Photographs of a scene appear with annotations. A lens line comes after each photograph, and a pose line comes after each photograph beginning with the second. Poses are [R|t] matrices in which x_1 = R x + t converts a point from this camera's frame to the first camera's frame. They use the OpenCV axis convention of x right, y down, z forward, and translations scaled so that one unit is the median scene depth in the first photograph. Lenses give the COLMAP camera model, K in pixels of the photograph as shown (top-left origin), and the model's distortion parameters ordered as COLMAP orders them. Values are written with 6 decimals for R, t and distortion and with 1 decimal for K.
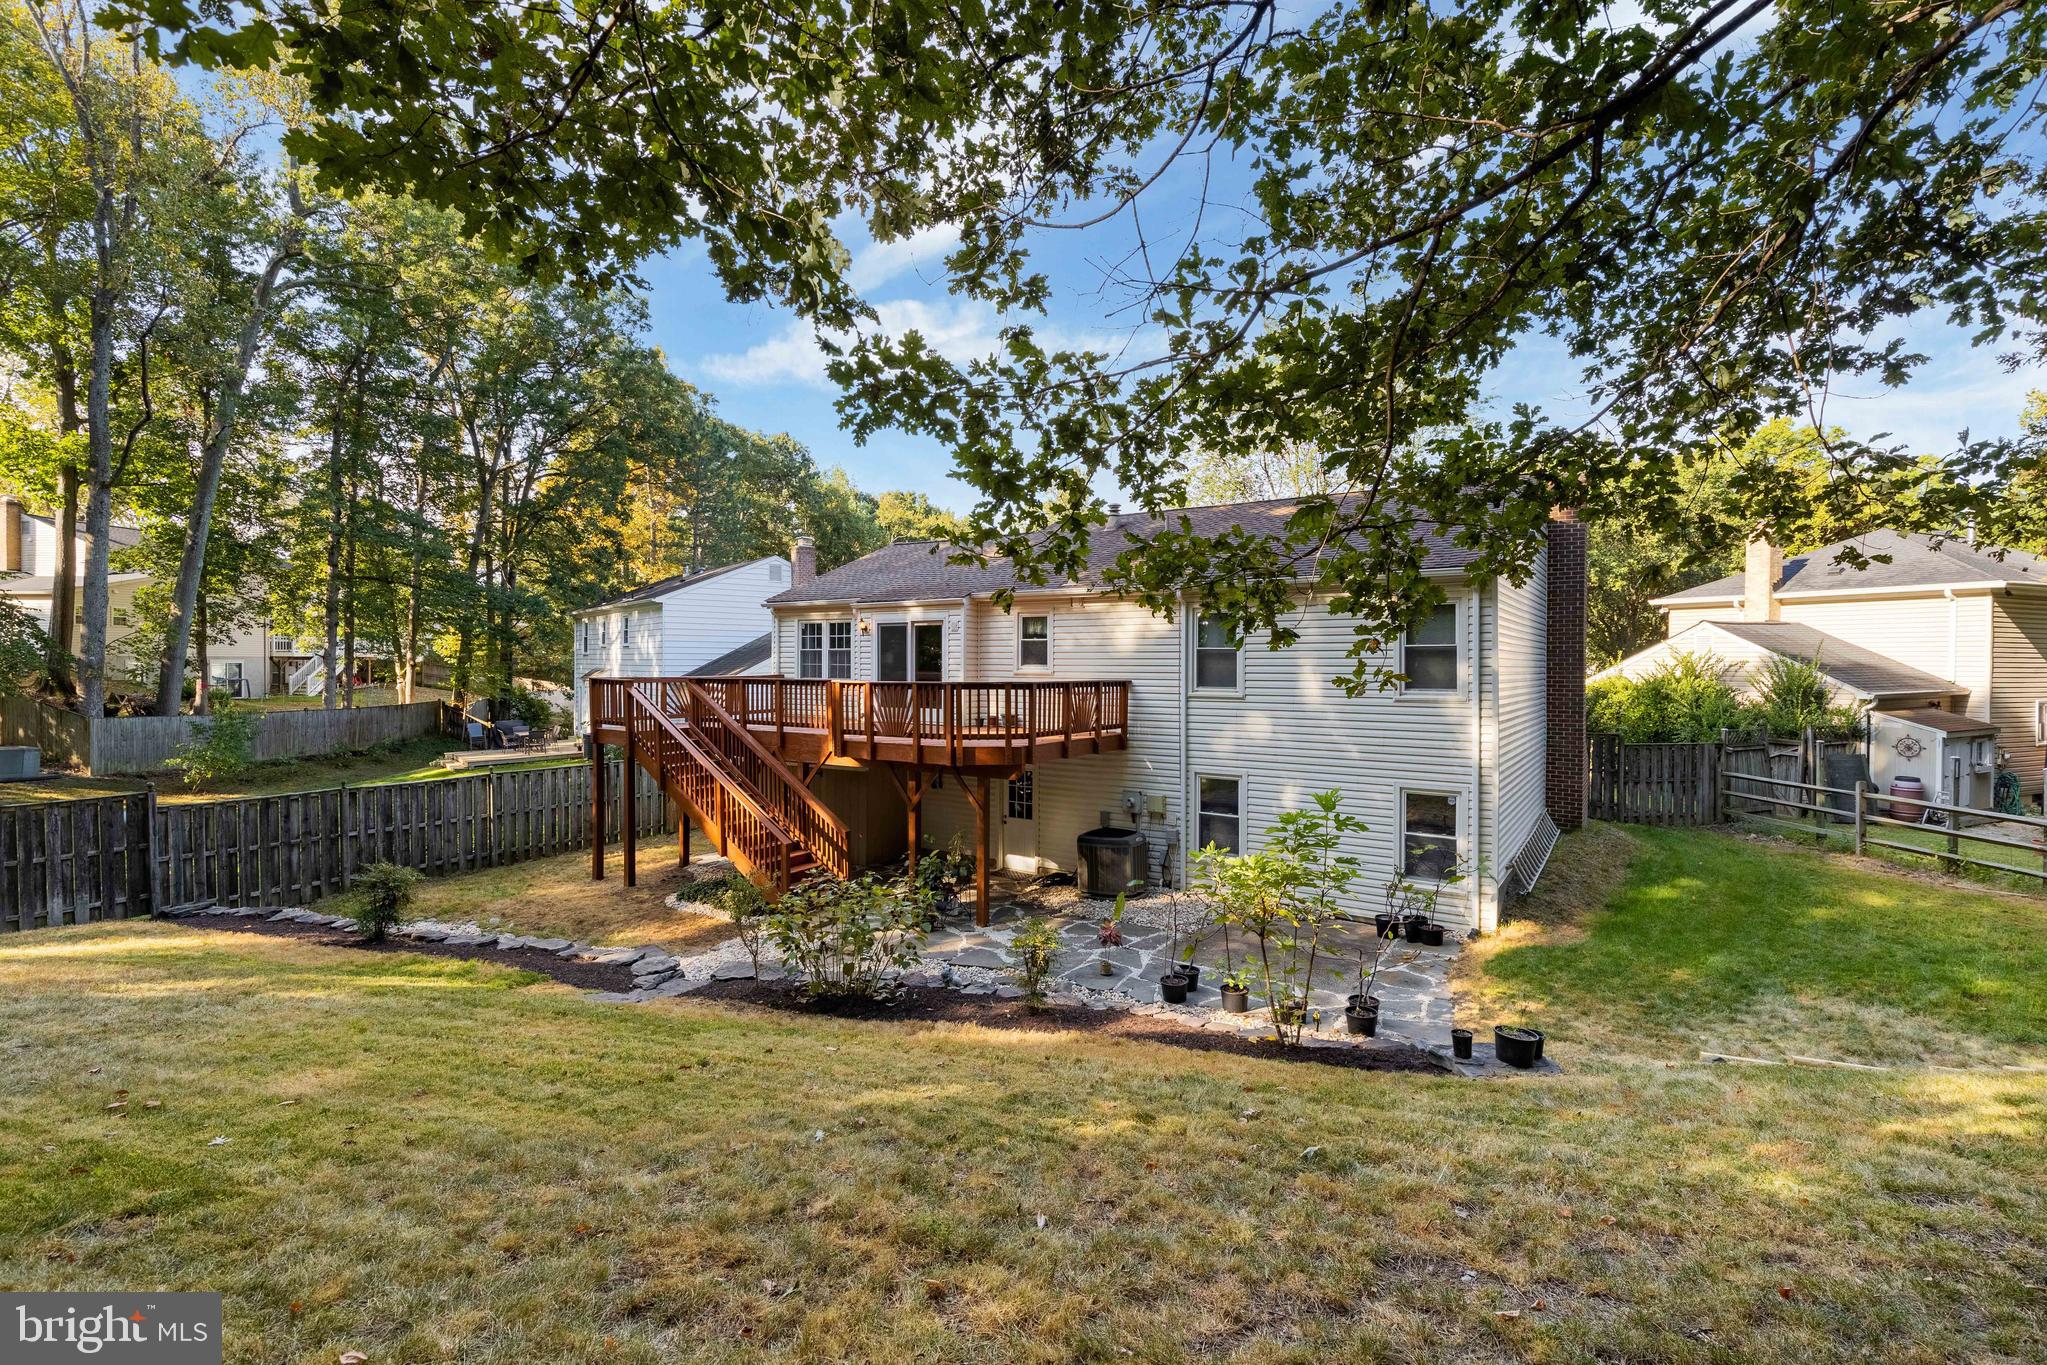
lens RADIAL K [[922.2, 0, 1032.9], [0, 922.2, 664.0], [0, 0, 1]] dist [0.000640, -0.000262]
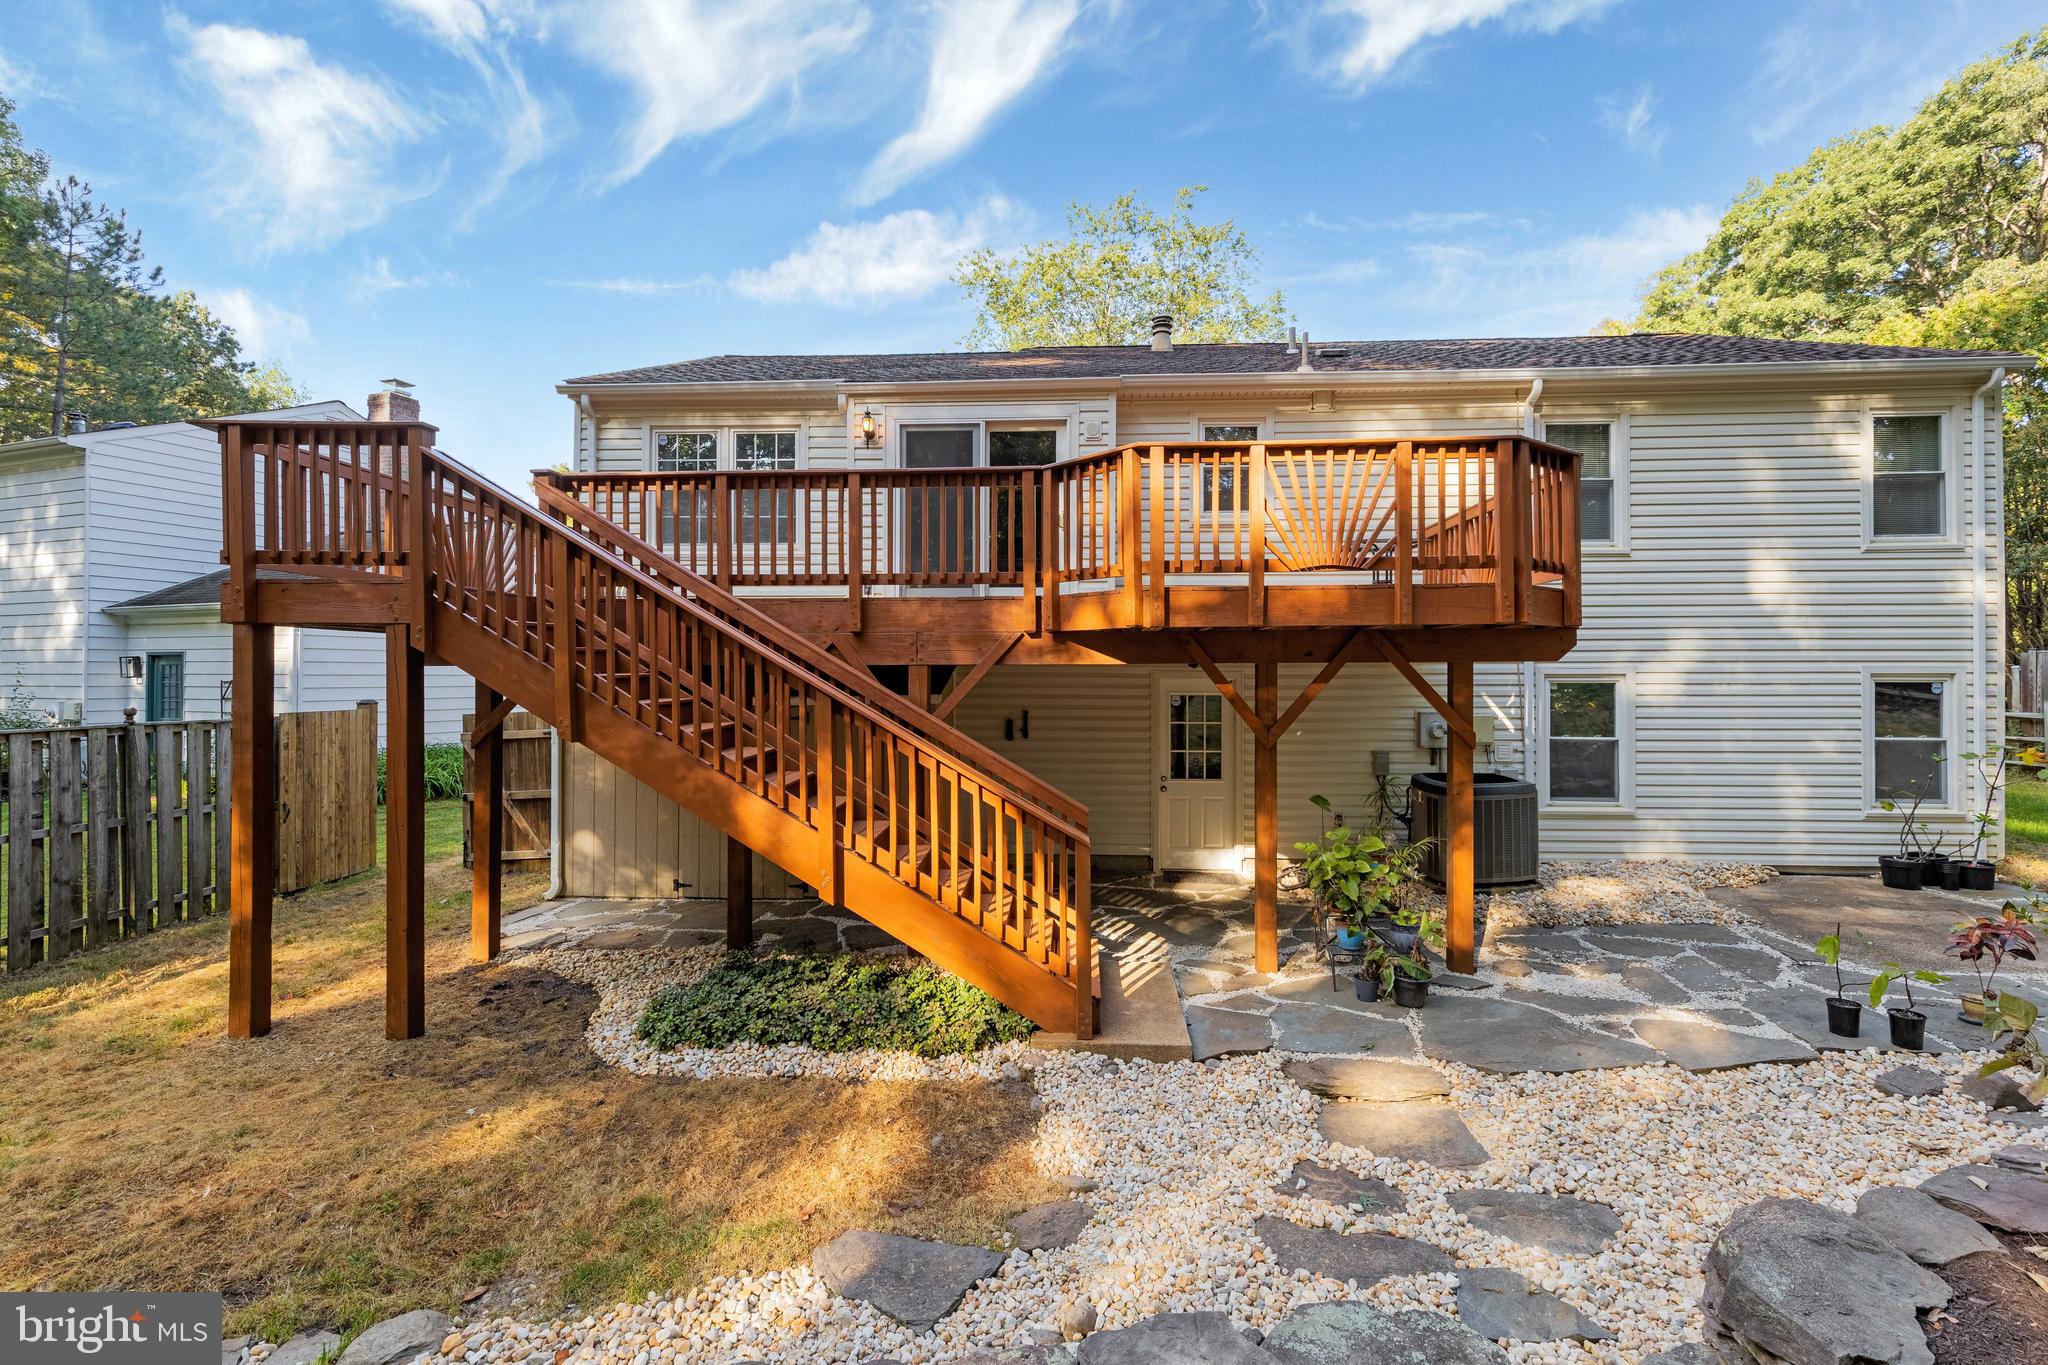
lens RADIAL K [[922.7, 0, 1033.4], [0, 922.7, 663.9], [0, 0, 1]] dist [0.000640, -0.000262]
pose [[0.853698, 0.005419, 0.520740, -0.498345], [0.005677, 0.999790, -0.019712, 0.132180], [-0.520737, 0.019785, 0.853488, 0.708497]]
